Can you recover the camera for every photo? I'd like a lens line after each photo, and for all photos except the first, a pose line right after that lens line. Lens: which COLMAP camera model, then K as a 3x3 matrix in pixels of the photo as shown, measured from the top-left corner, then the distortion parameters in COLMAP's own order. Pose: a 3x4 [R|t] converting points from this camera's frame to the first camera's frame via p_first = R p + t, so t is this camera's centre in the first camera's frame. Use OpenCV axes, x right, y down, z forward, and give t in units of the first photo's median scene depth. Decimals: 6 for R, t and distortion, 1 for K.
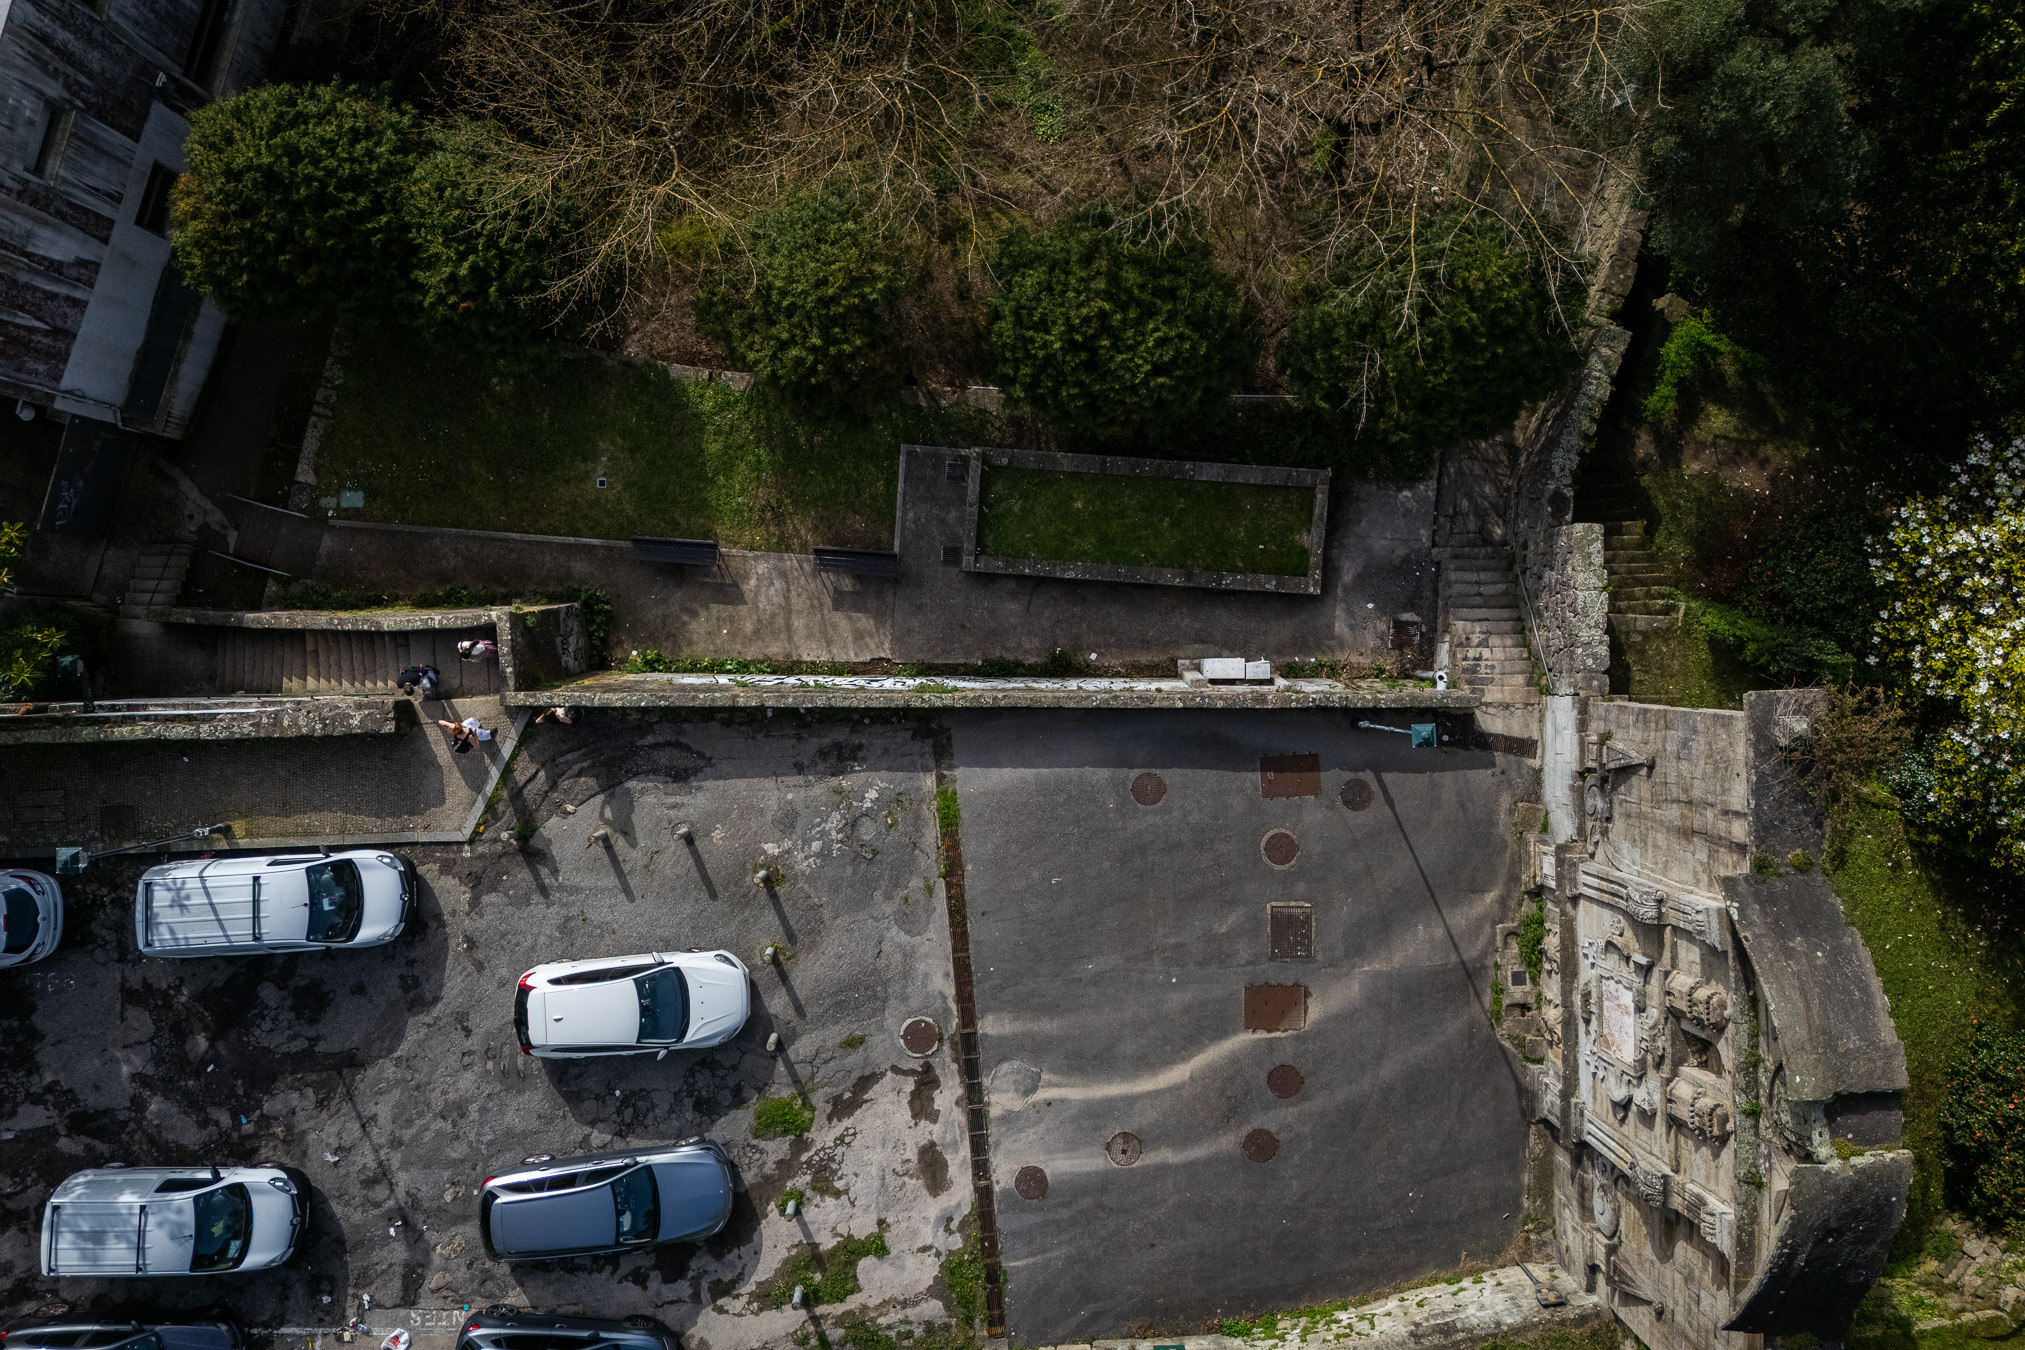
lens RADIAL K [[1404.2, 0, 1013.9], [0, 1404.2, 663.1], [0, 0, 1]] dist [0.020550, -0.003387]
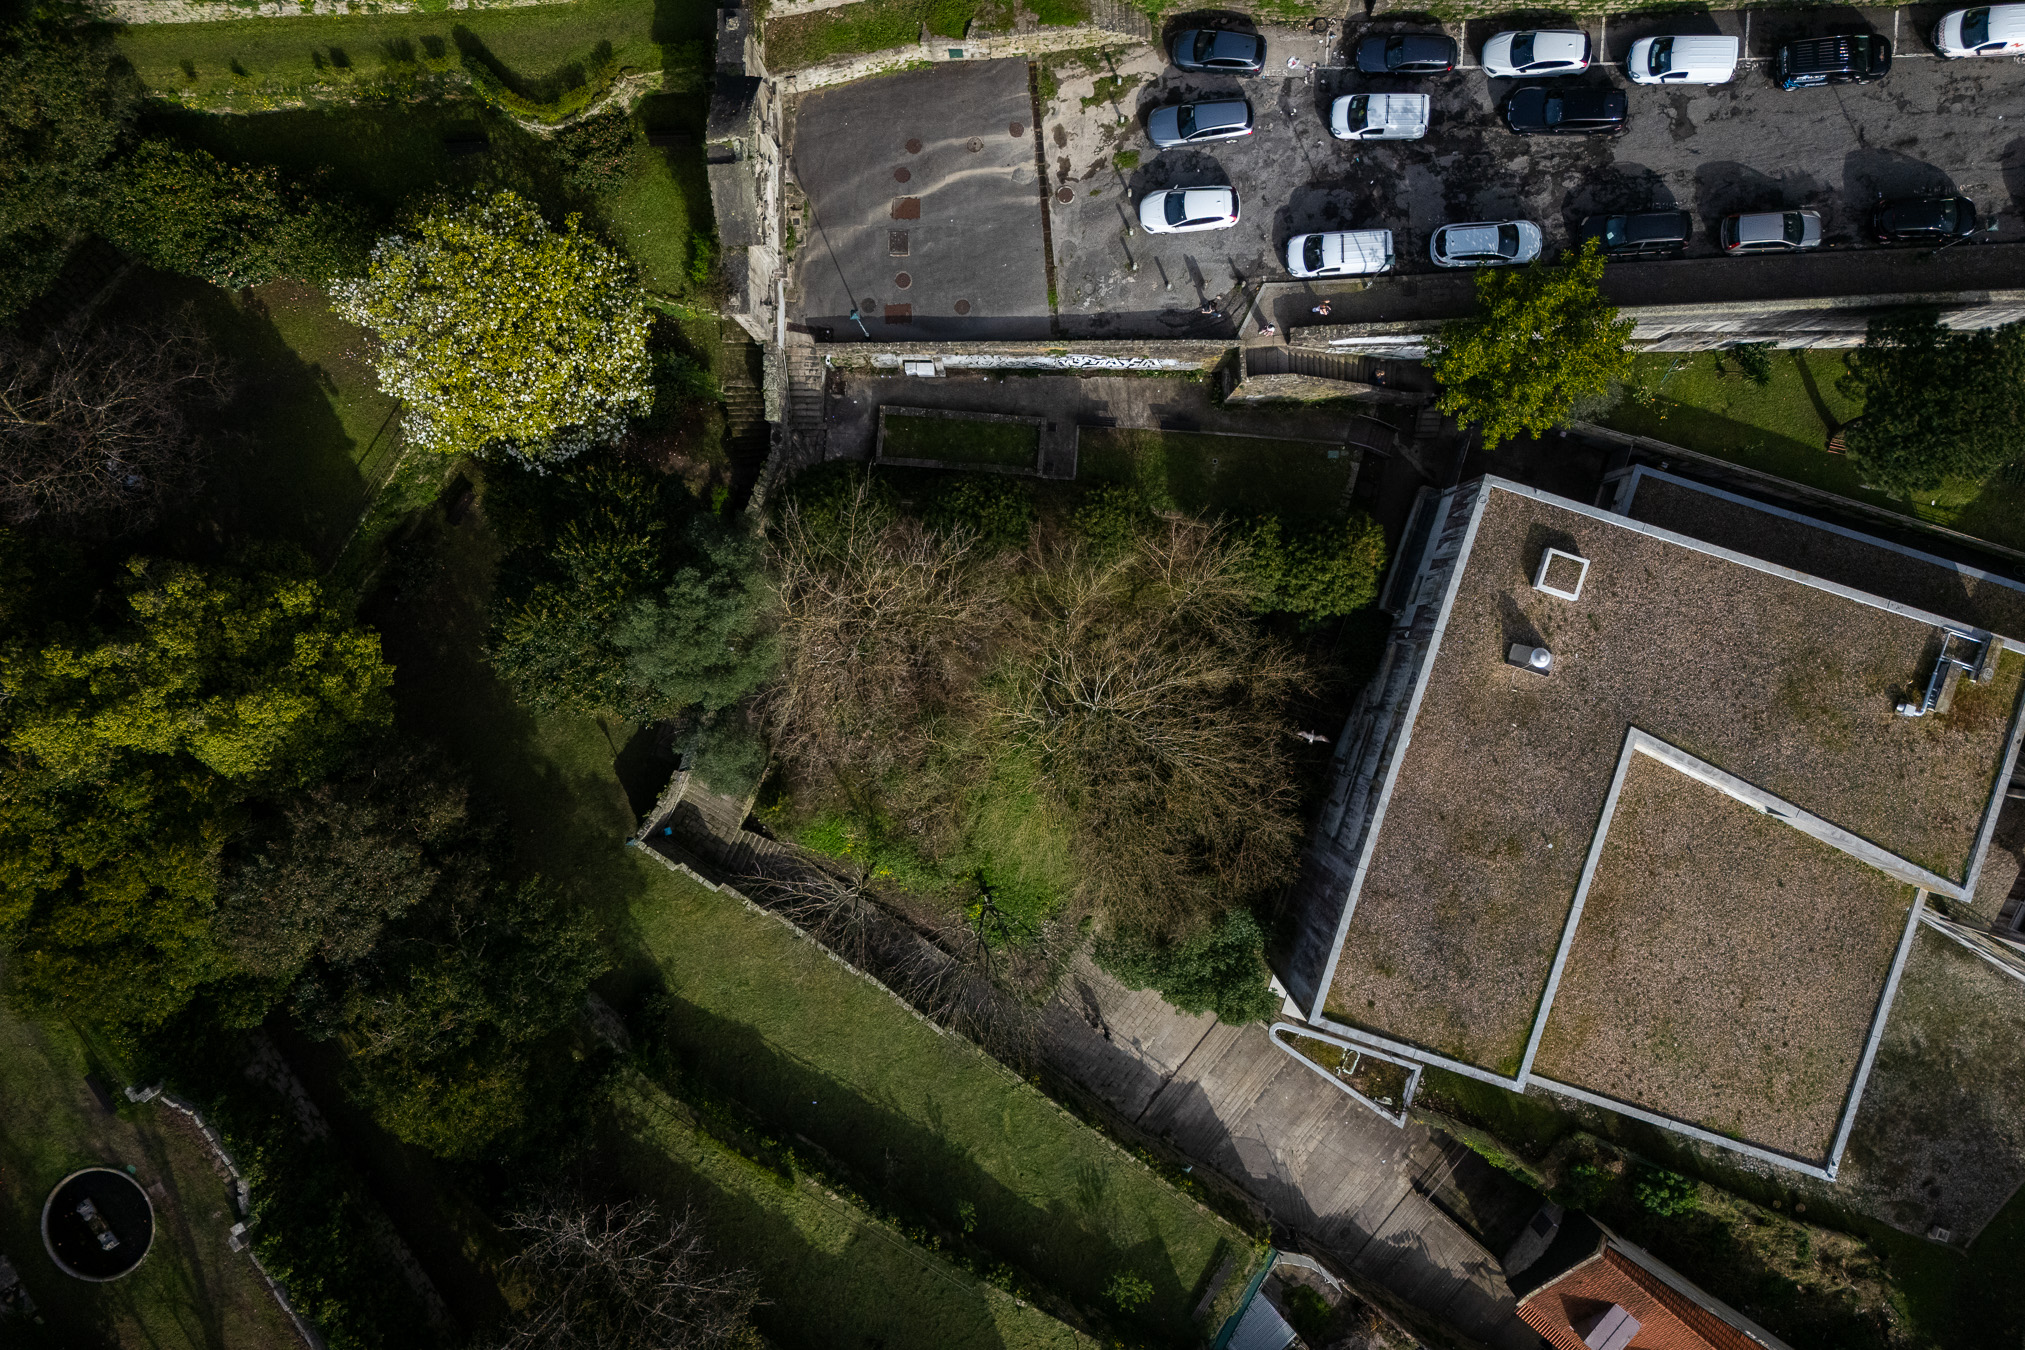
lens RADIAL K [[1404.2, 0, 1014.3], [0, 1404.2, 660.4], [0, 0, 1]] dist [0.020550, -0.003387]
pose [[-0.999941, -0.007212, 0.008151, -0.008243], [0.007109, -0.999896, -0.012583, -0.454513], [0.008241, -0.012524, 0.999888, -1.272895]]
